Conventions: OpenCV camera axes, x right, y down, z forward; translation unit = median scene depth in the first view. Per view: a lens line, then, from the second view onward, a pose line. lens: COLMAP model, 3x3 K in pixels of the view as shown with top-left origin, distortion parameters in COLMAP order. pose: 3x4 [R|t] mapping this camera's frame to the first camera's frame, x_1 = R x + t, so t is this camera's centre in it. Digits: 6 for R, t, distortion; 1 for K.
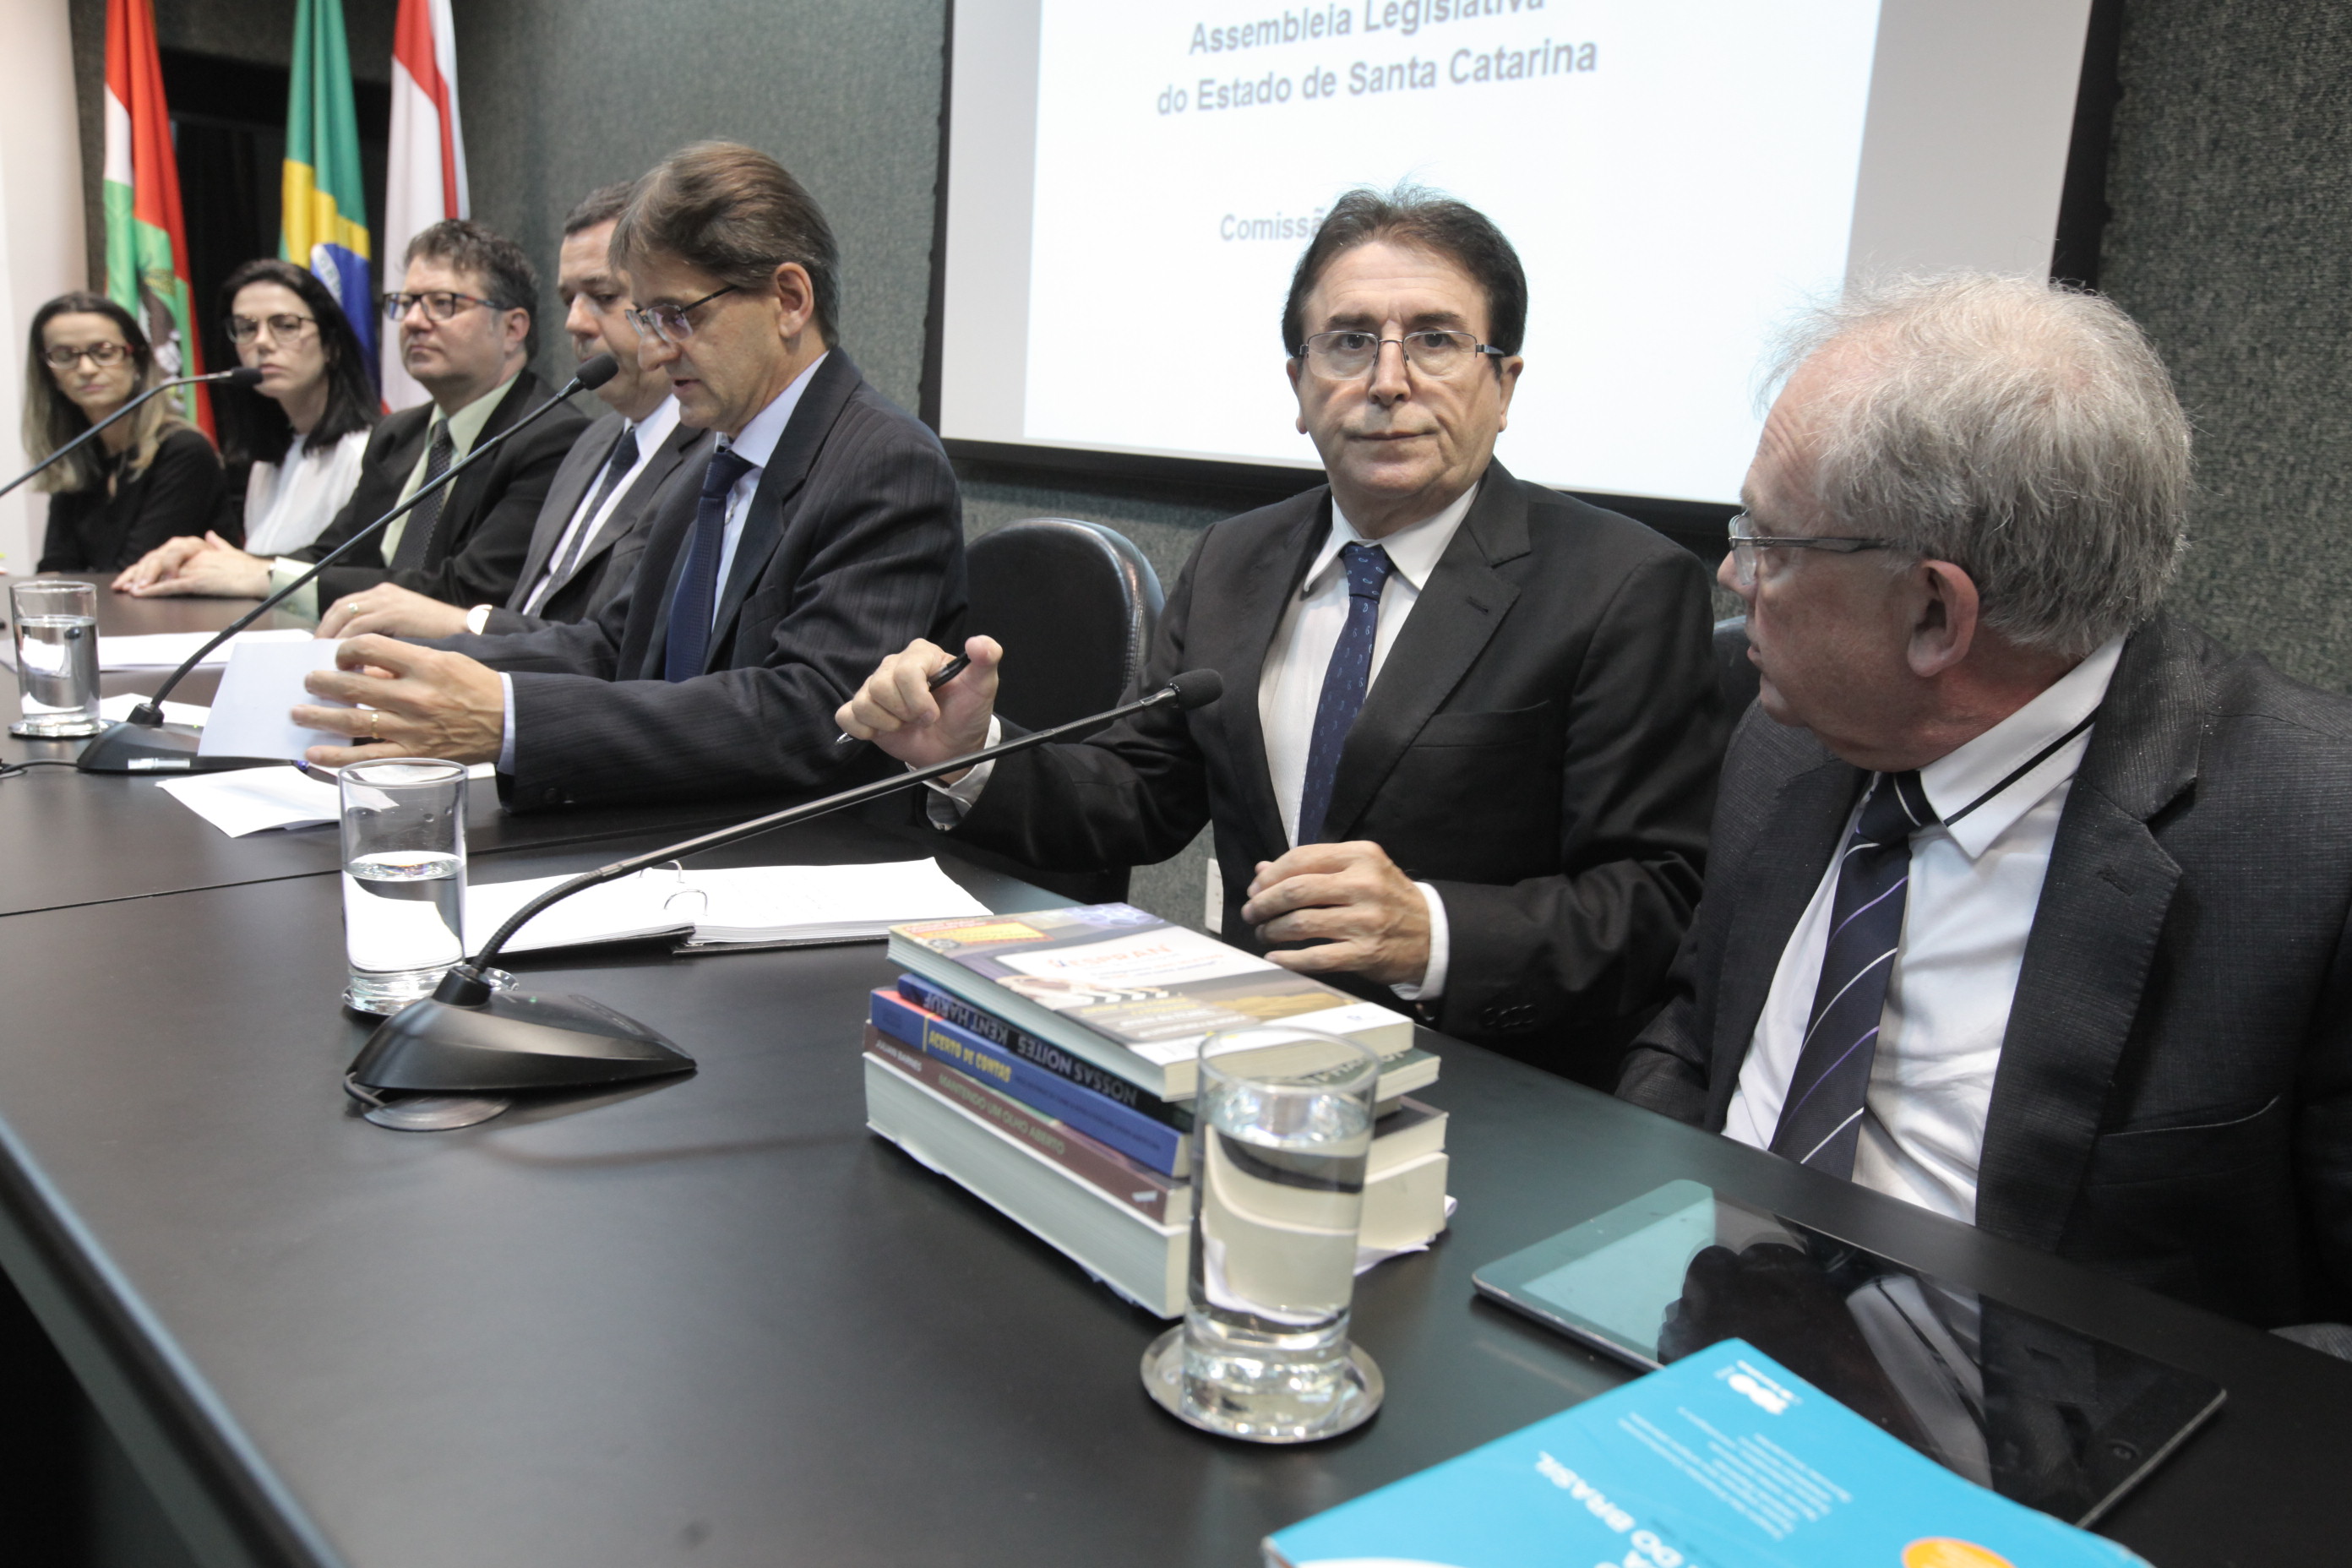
lens RADIAL K [[1872.8, 0, 1179.7], [0, 1872.8, 783.6], [0, 0, 1]] dist [-0.017244, 0.087907]
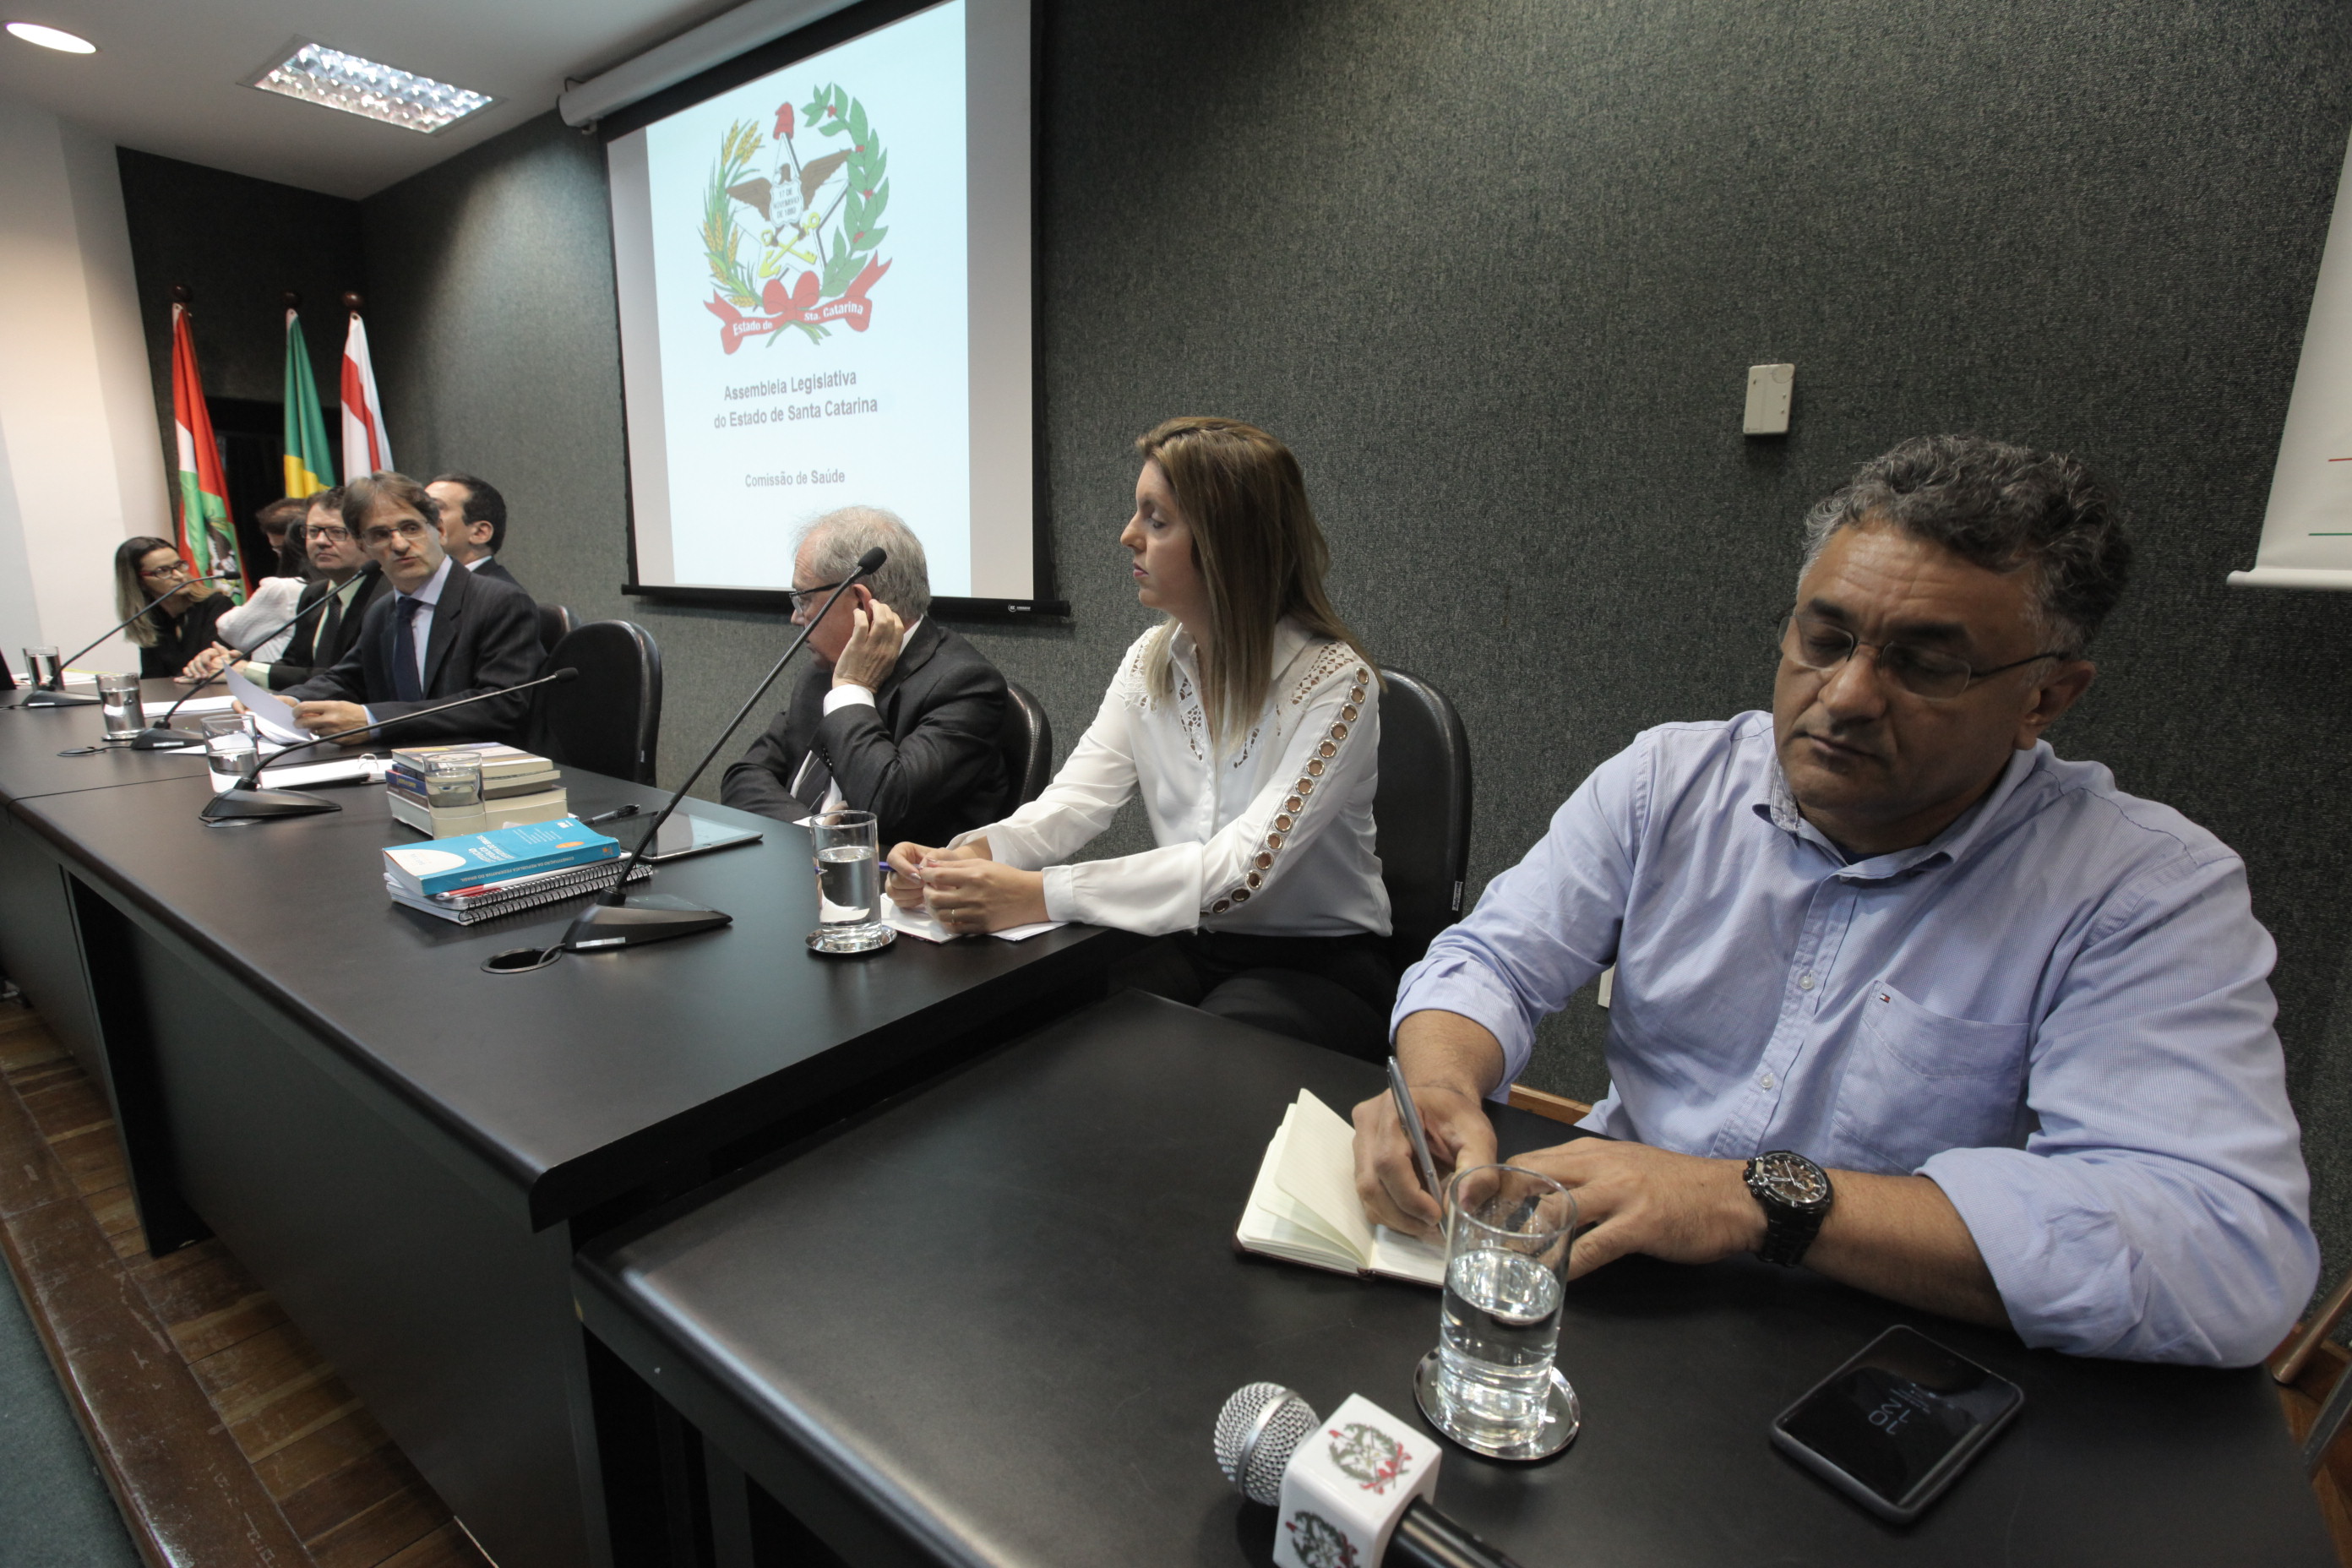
lens RADIAL K [[1075.1, 0, 1178.7], [0, 1075.1, 785.1], [0, 0, 1]] dist [-0.052726, 0.018123]
pose [[0.975707, -0.083780, 0.202429, 0.242970], [0.080535, 0.996457, 0.024229, 0.063033], [-0.203742, -0.007337, 0.978997, -0.306101]]
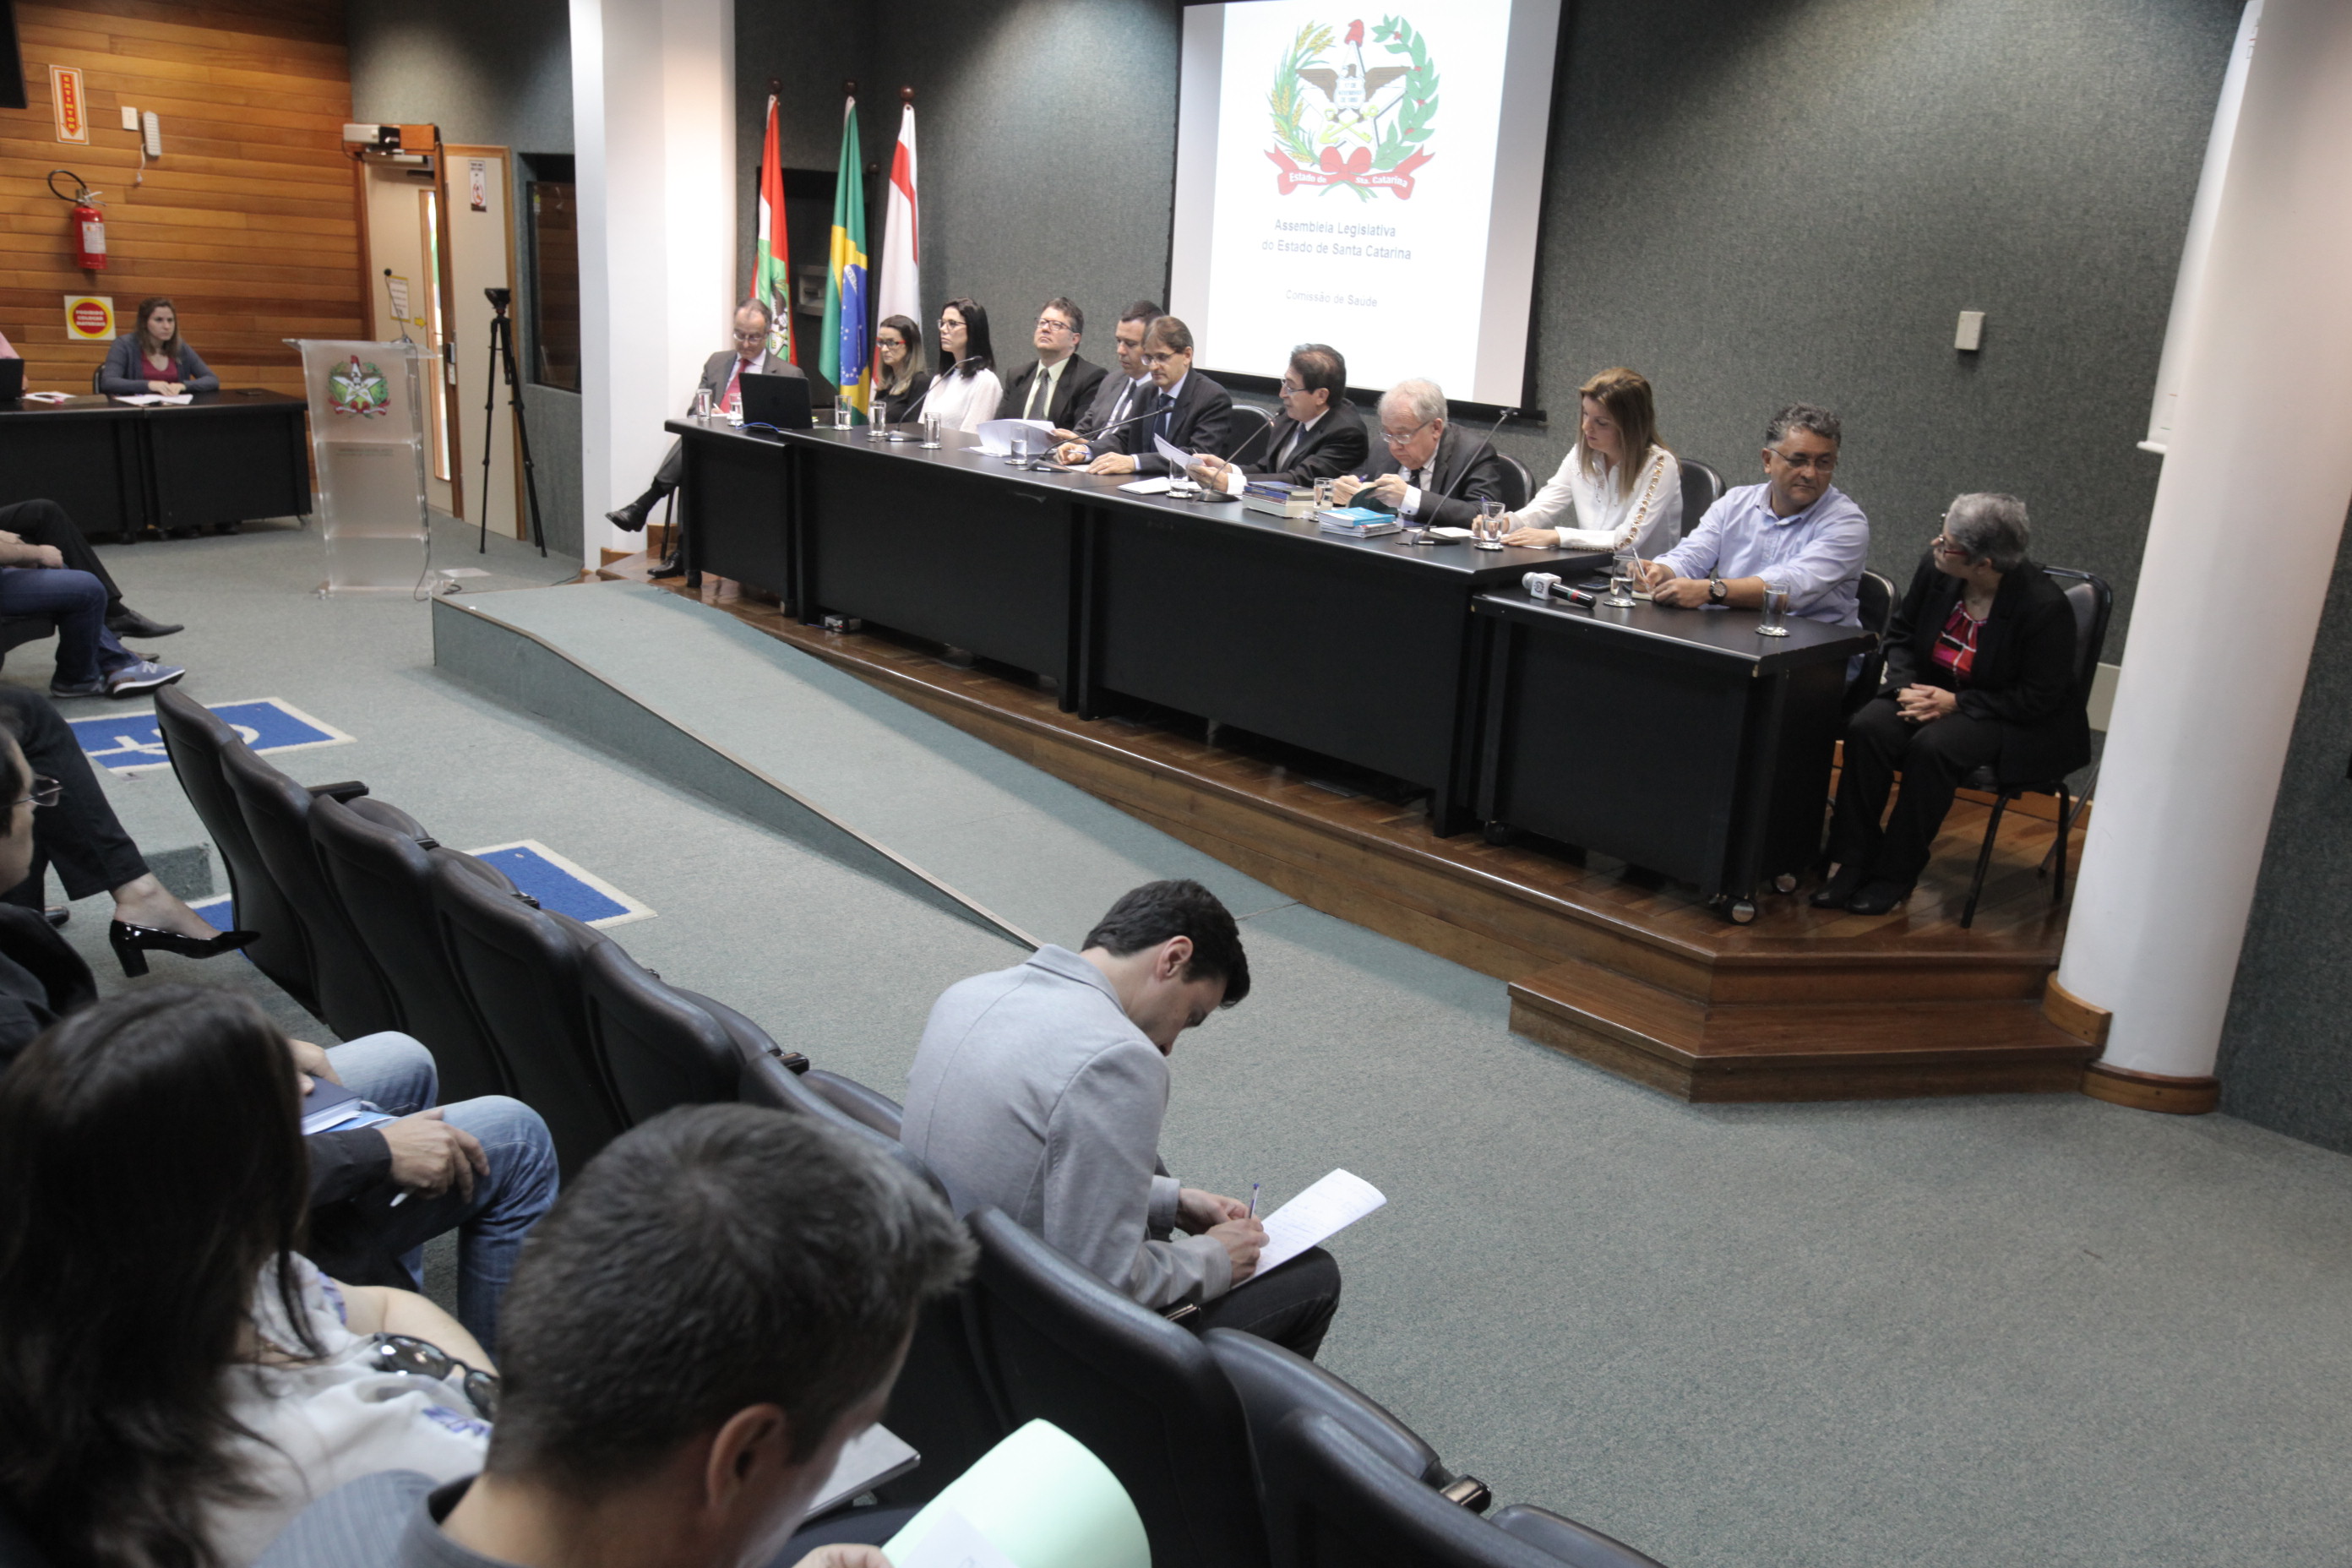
lens RADIAL K [[1920.4, 0, 1178.0], [0, 1920.4, 780.9], [0, 0, 1]] dist [-0.018035, 0.101455]
pose [[0.999941, -0.006500, 0.008669, -0.176288], [0.005789, 0.996806, 0.079648, 0.203265], [-0.009159, -0.079593, 0.996785, -1.984621]]
